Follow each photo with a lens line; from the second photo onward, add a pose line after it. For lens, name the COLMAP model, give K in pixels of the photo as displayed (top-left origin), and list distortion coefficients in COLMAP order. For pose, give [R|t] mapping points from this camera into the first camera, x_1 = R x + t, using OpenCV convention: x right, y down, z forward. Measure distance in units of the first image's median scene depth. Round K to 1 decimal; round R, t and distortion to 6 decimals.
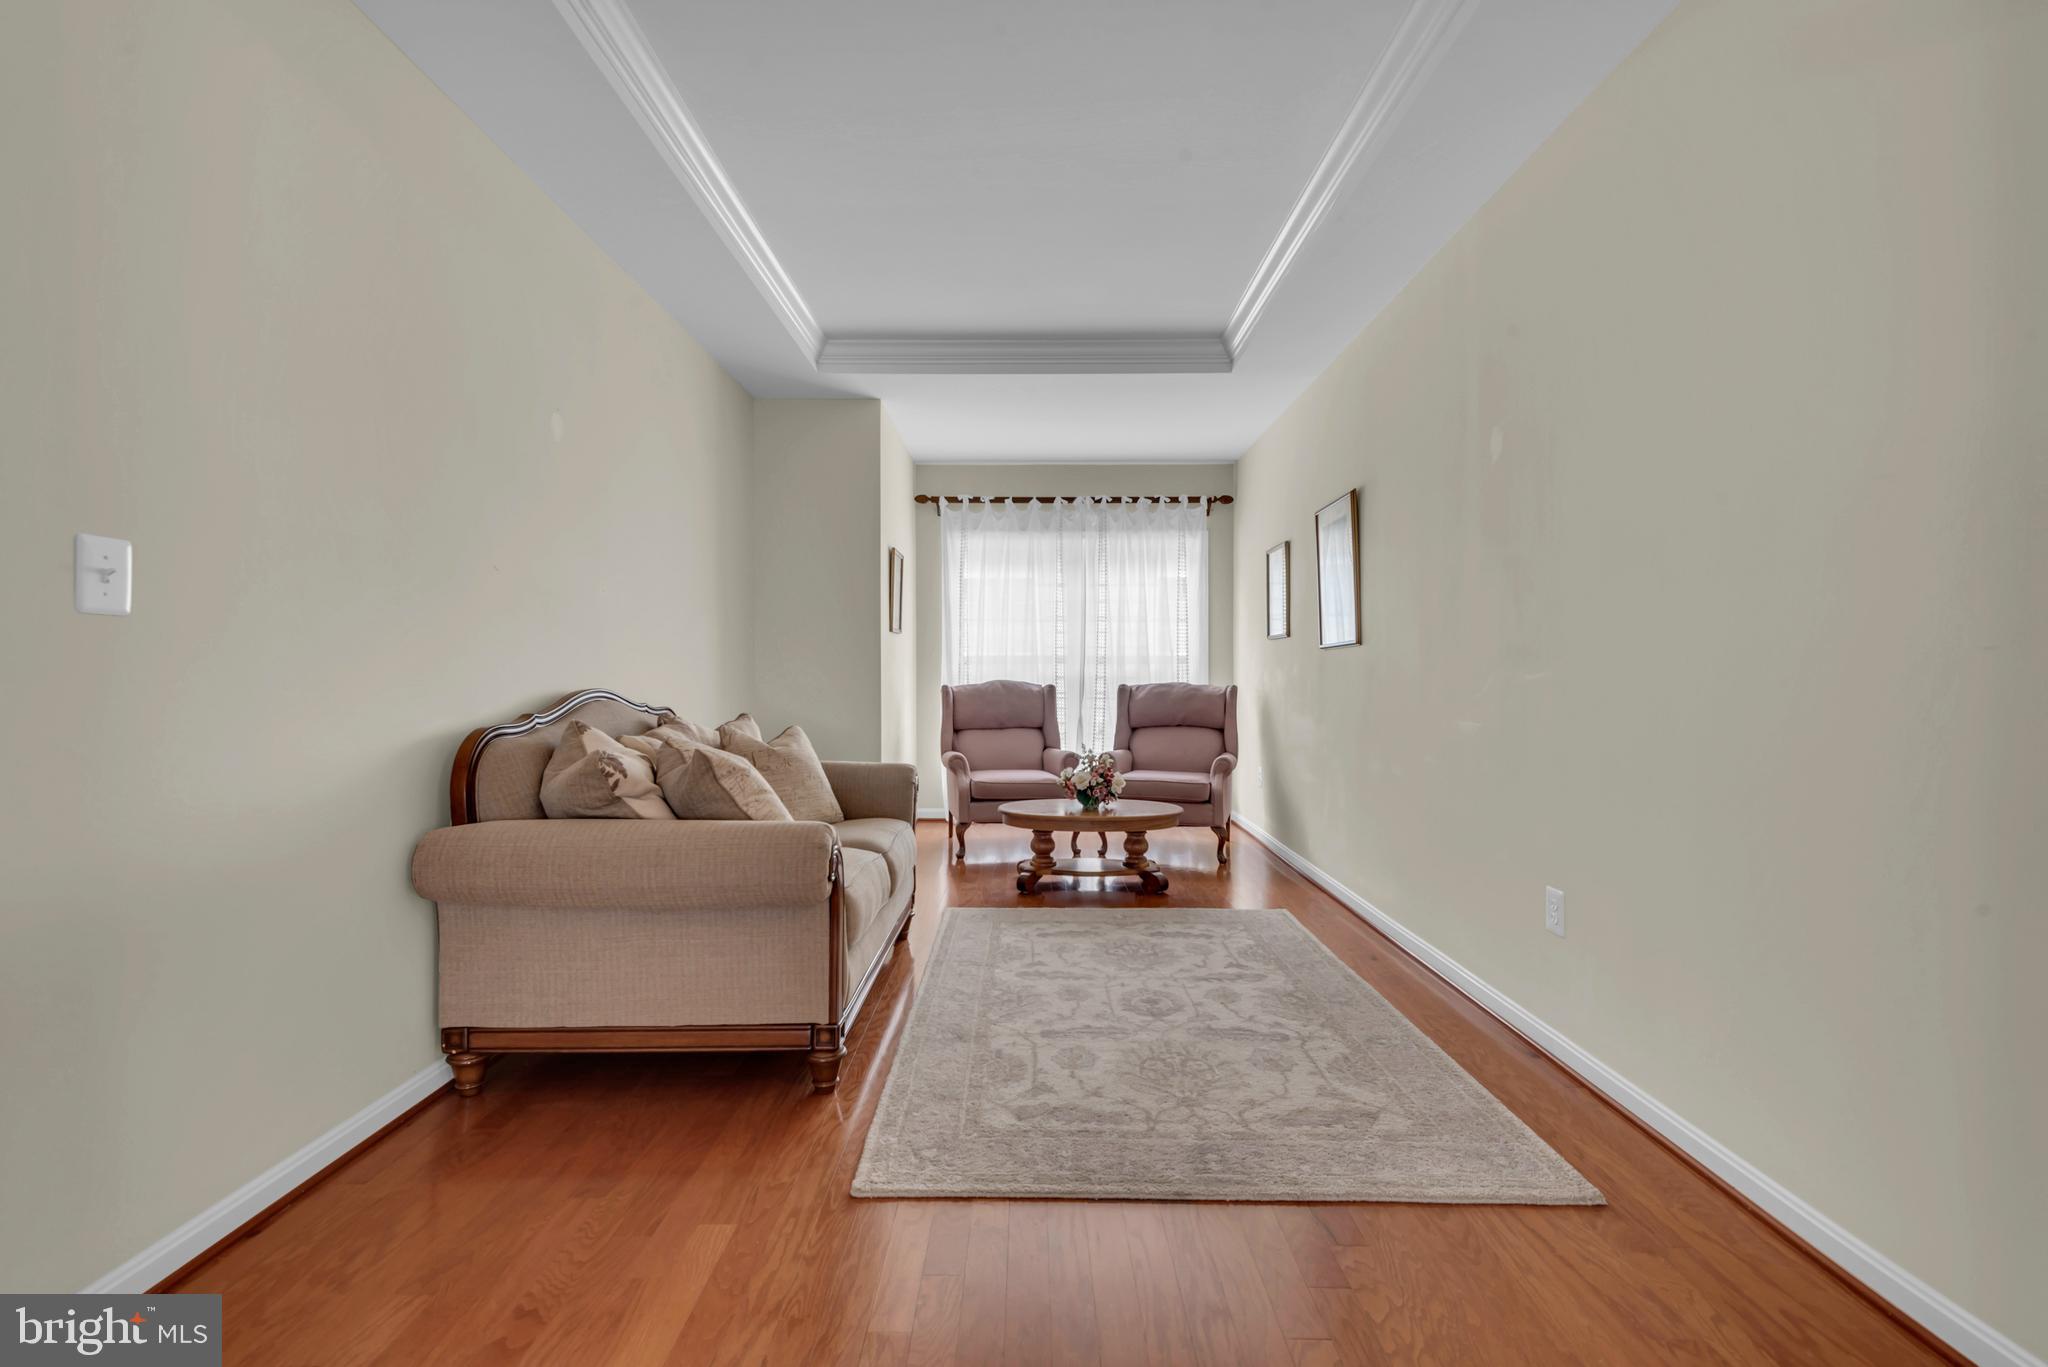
lens RADIAL K [[924.7, 0, 1000.5], [0, 924.7, 673.3], [0, 0, 1]] dist [0.053276, -0.029782]
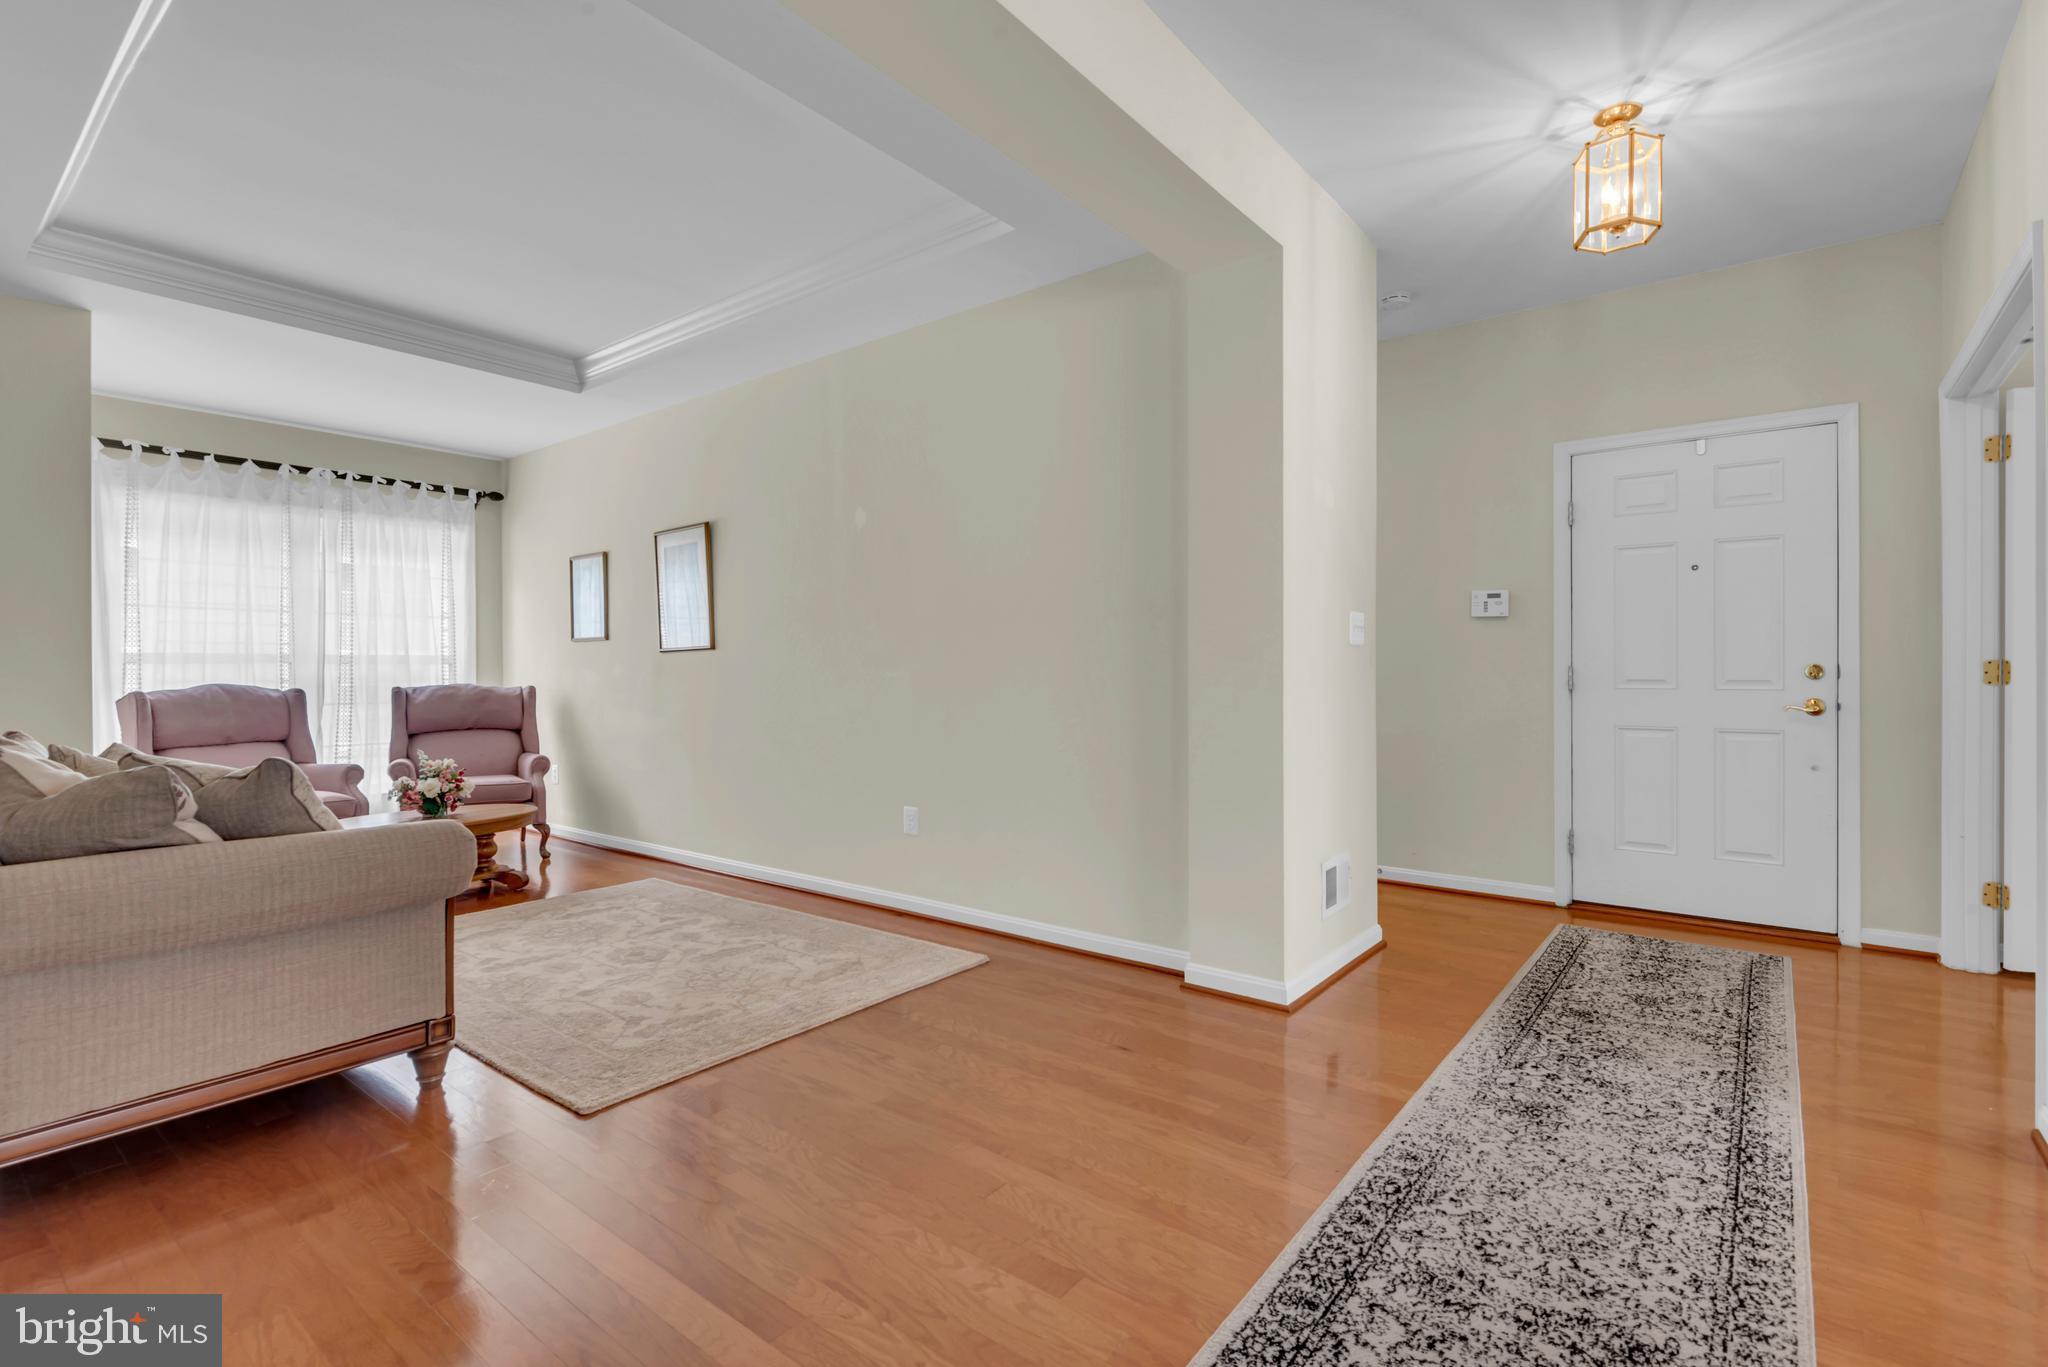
lens RADIAL K [[930.3, 0, 1029.5], [0, 930.3, 673.3], [0, 0, 1]] dist [0.021674, -0.012602]
pose [[0.609762, -0.004576, 0.792572, -0.246482], [0.005298, 0.999985, 0.001698, 0.000346], [-0.792567, 0.003163, 0.609777, -0.056082]]
